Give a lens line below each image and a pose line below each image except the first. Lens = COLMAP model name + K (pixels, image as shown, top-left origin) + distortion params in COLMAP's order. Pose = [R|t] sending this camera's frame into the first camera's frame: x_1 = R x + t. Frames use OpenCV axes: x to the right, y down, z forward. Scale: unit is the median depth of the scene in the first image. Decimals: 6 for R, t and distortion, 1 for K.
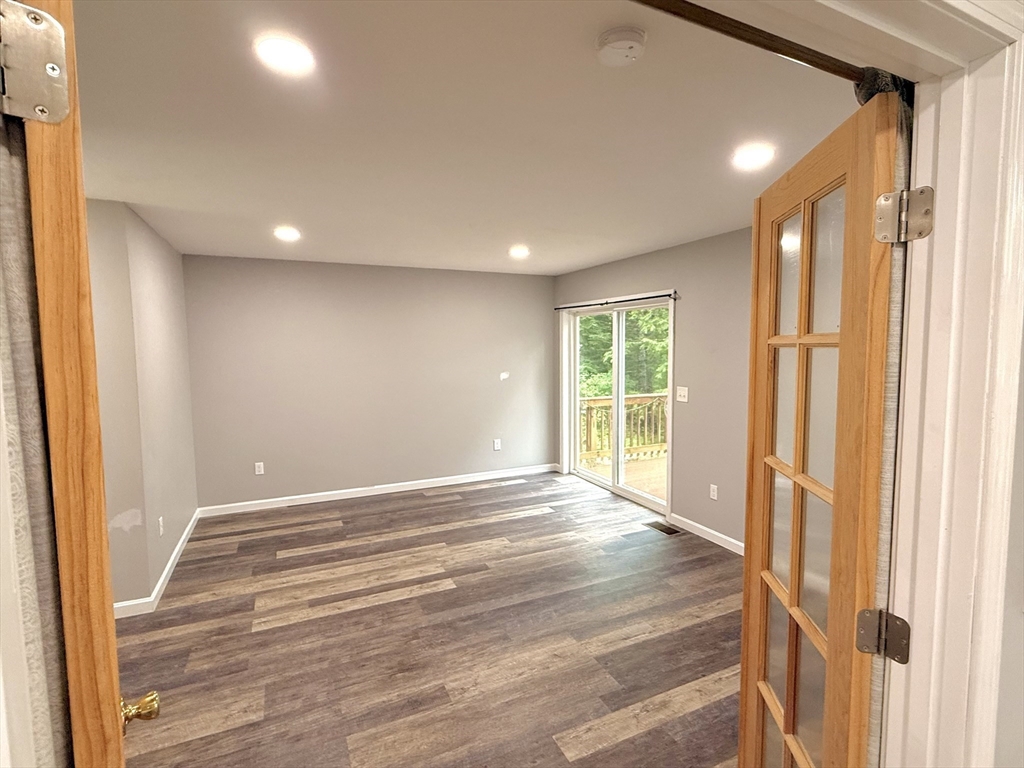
lens RADIAL K [[493.1, 0, 513.2], [0, 493.1, 380.7], [0, 0, 1]] dist [0.001436, -0.000493]
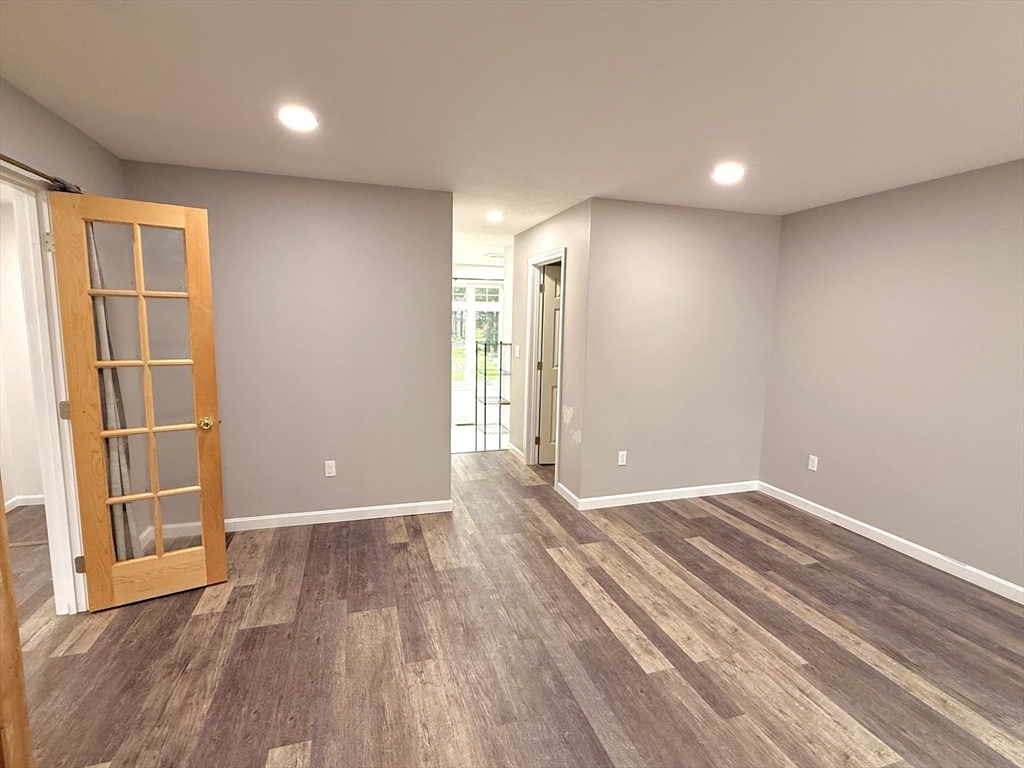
lens RADIAL K [[493.1, 0, 512.9], [0, 493.1, 382.0], [0, 0, 1]] dist [0.001436, -0.000493]
pose [[-0.129558, 0.129731, -0.983049, 0.463781], [-0.088508, 0.985934, 0.141777, -0.038407], [0.987614, 0.105376, -0.116253, 0.790634]]
